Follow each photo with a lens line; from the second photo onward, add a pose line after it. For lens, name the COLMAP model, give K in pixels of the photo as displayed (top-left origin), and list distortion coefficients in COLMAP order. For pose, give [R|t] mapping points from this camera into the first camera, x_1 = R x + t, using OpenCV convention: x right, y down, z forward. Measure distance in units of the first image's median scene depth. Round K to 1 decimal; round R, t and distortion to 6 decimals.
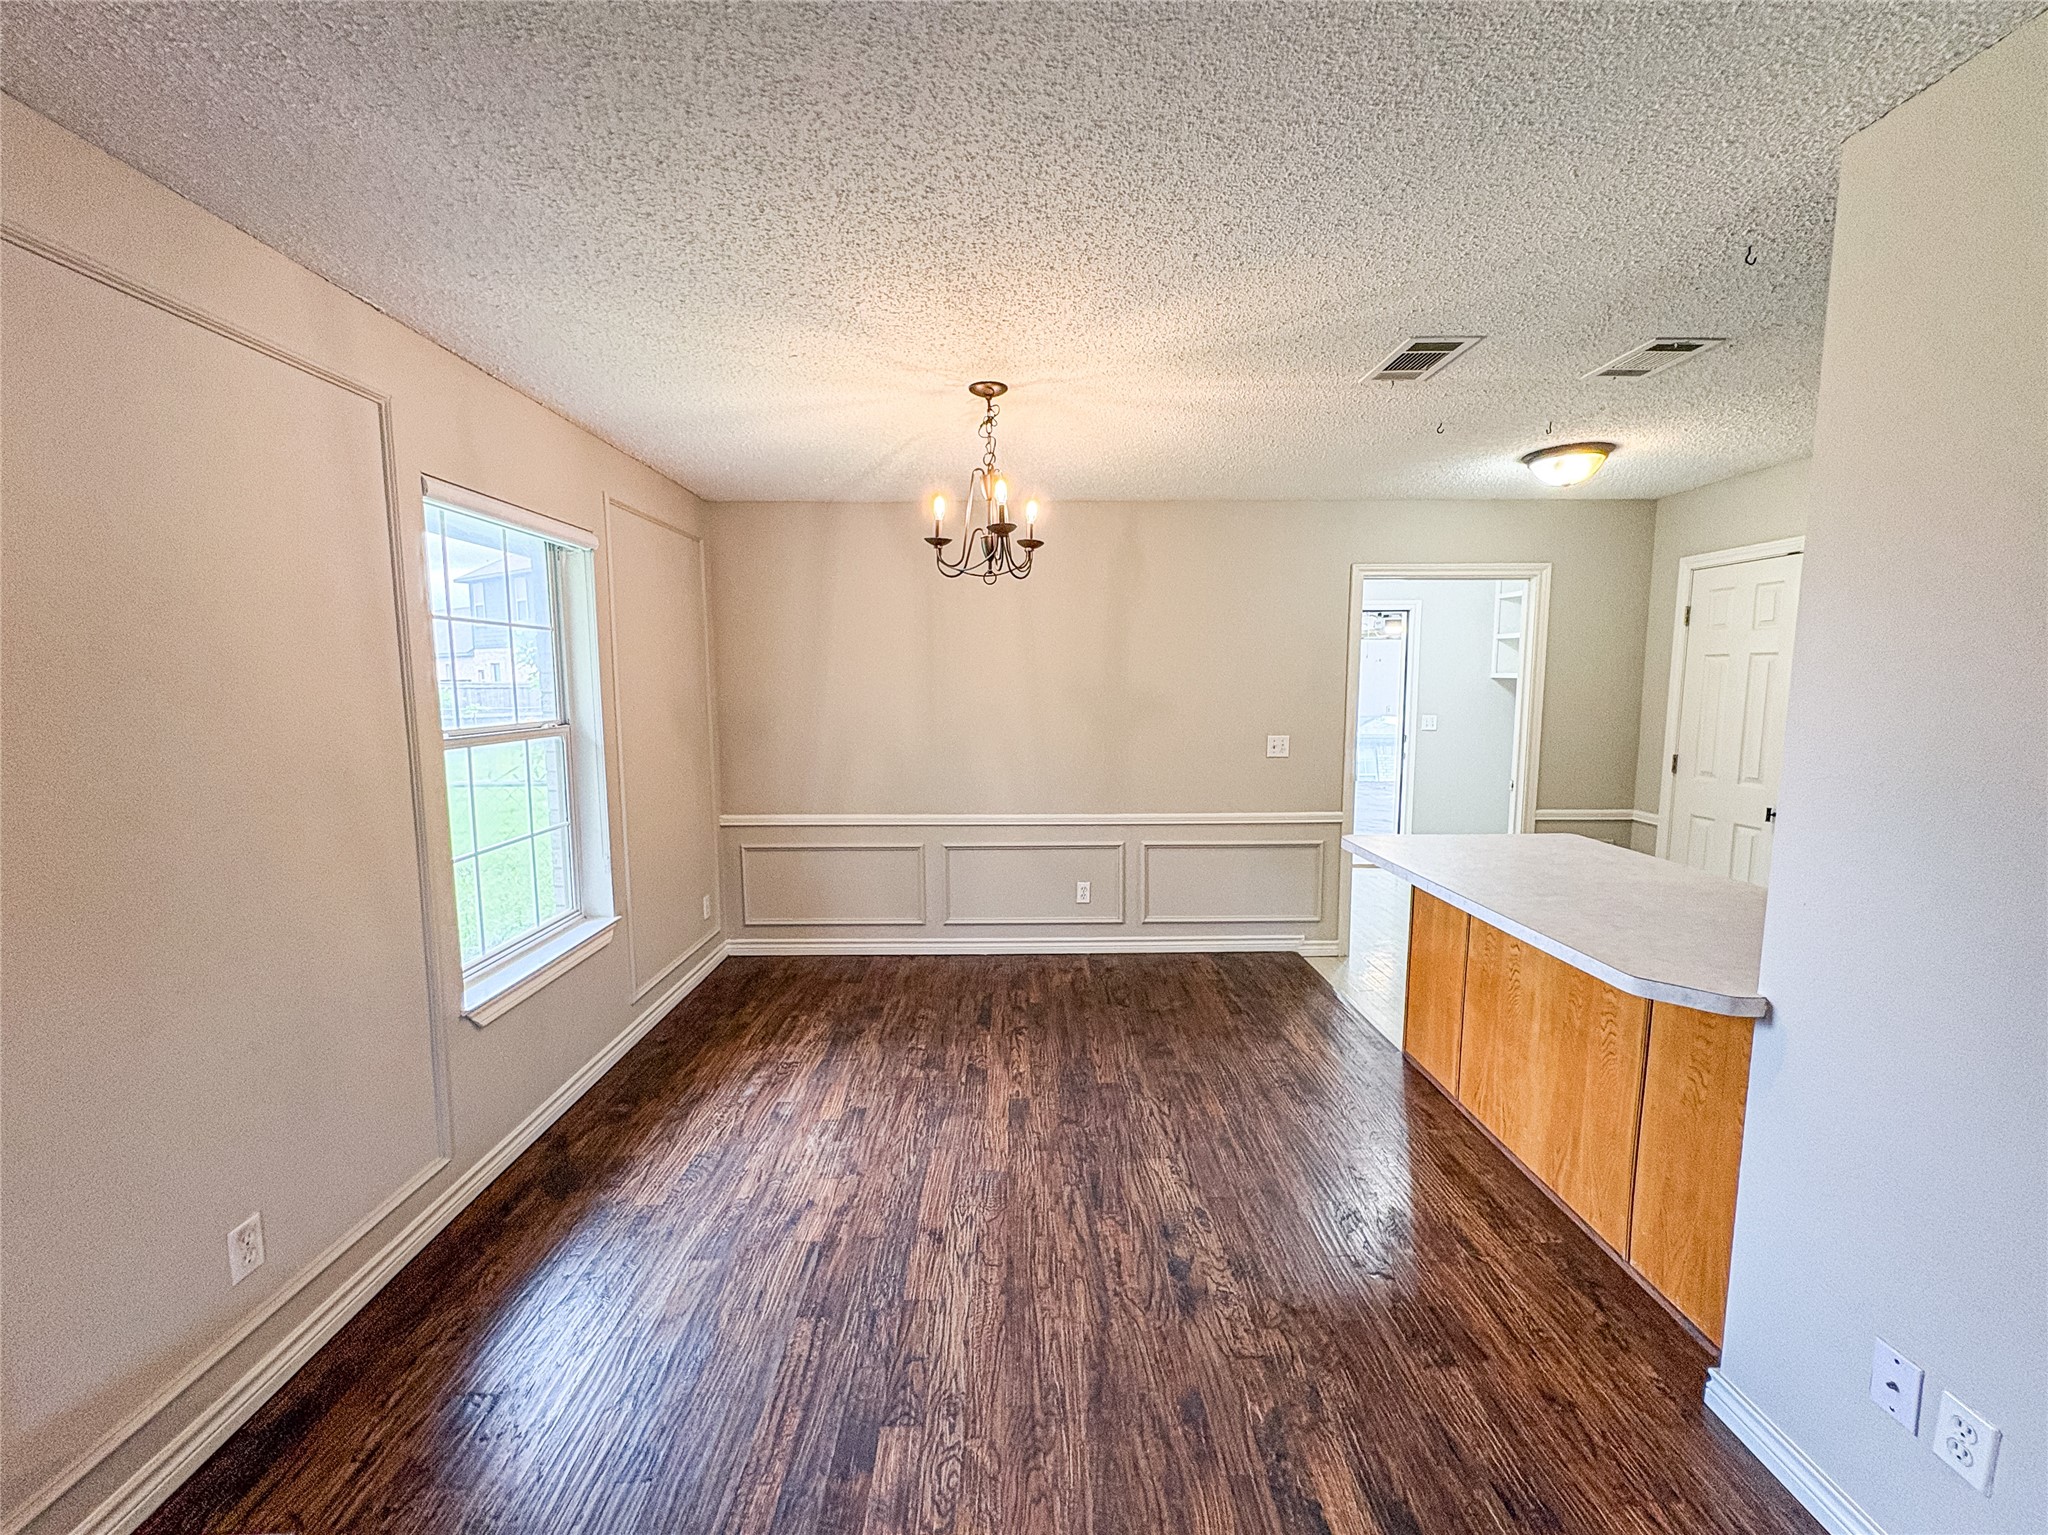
lens RADIAL K [[814.7, 0, 1008.8], [0, 814.7, 766.8], [0, 0, 1]] dist [-0.003088, 0.000041]
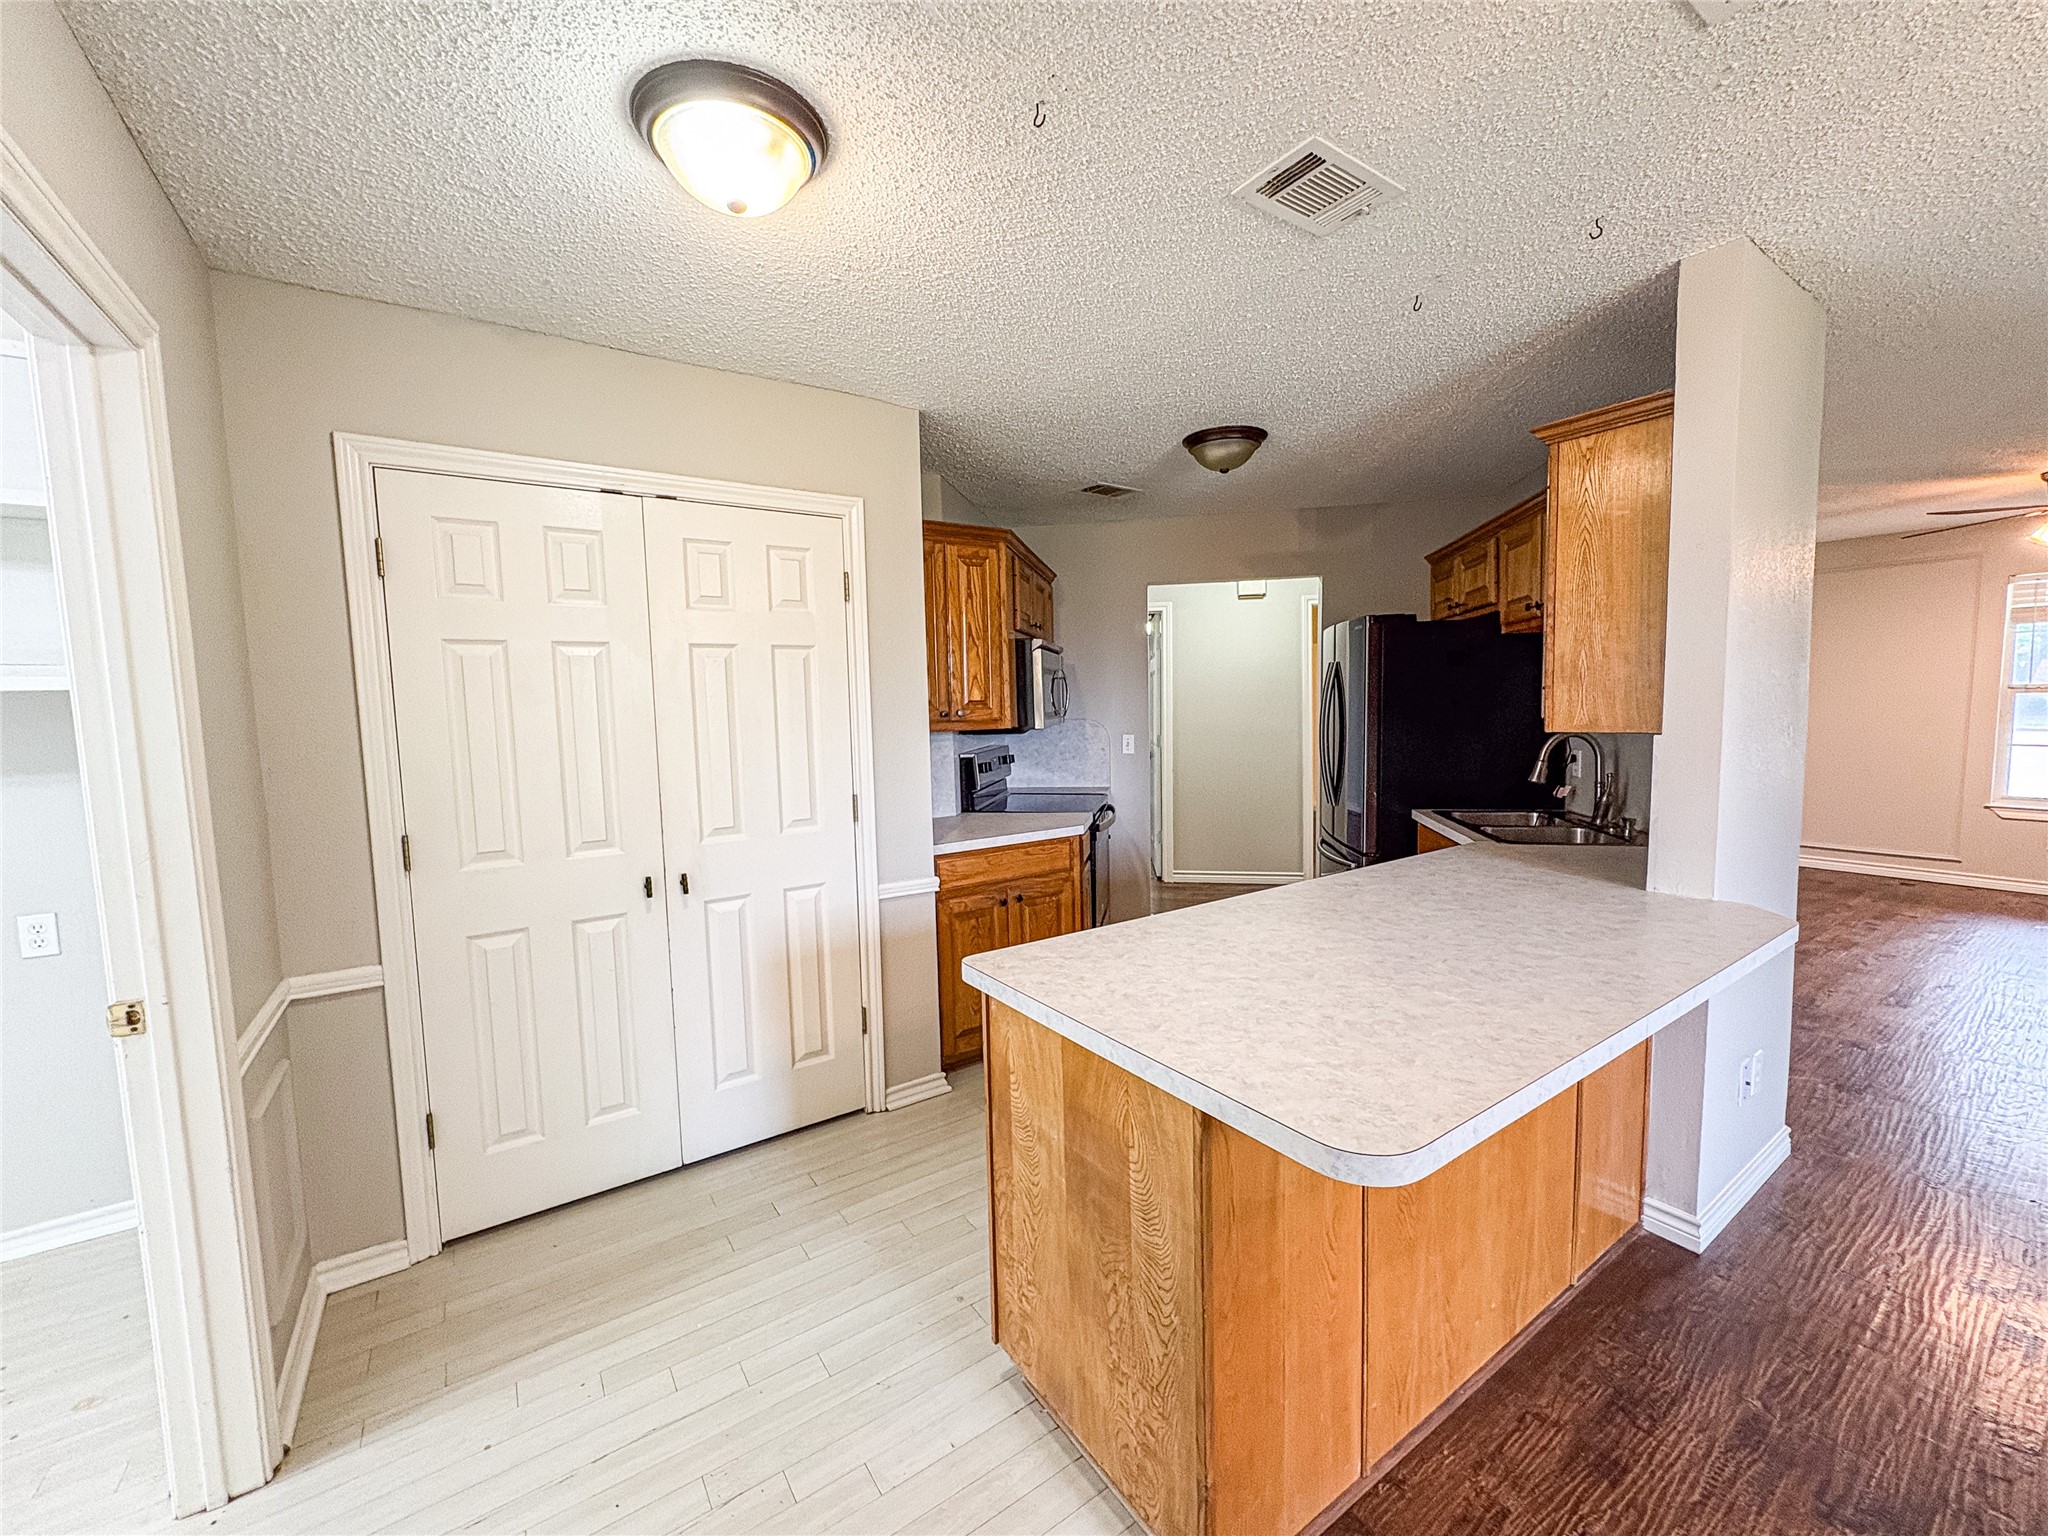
lens RADIAL K [[814.7, 0, 1019.4], [0, 814.7, 769.5], [0, 0, 1]] dist [-0.003088, 0.000041]
pose [[-0.558779, -0.055316, 0.827470, 0.262355], [0.116137, 0.982721, 0.144121, -0.113717], [-0.821144, 0.176632, -0.542700, 1.298881]]
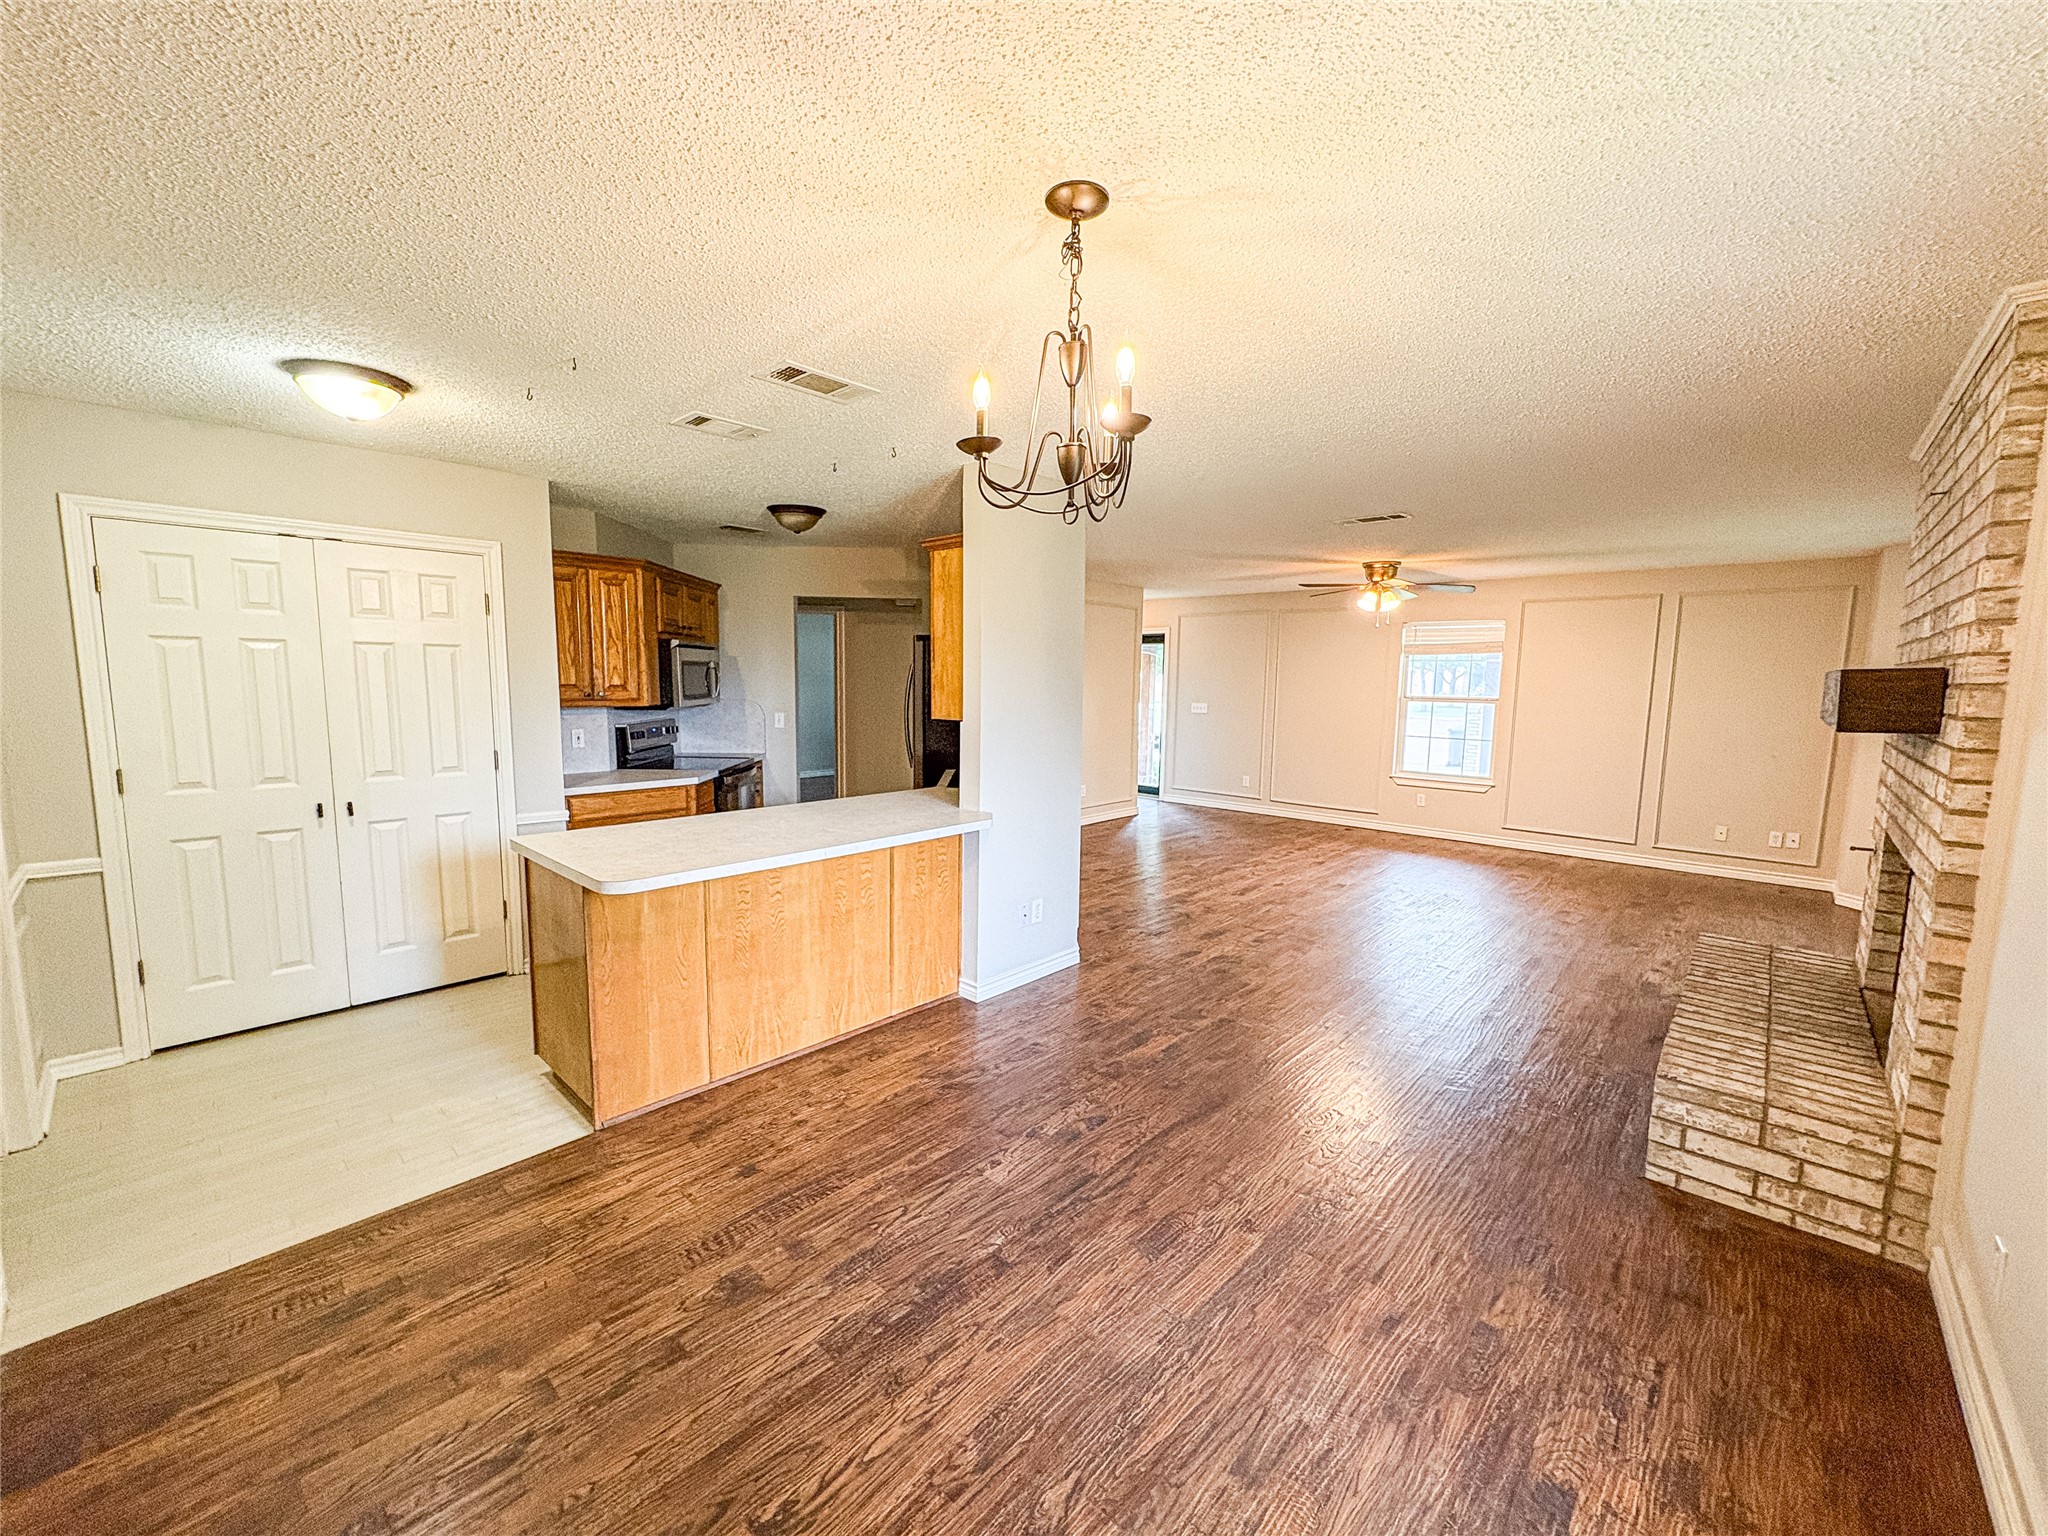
lens RADIAL K [[814.7, 0, 1022.5], [0, 814.7, 768.3], [0, 0, 1]] dist [-0.003088, 0.000041]
pose [[-0.734276, -0.085964, 0.673387, -0.377440], [0.061747, 0.979381, 0.192357, -0.145874], [-0.676038, 0.182822, -0.713827, 1.322807]]
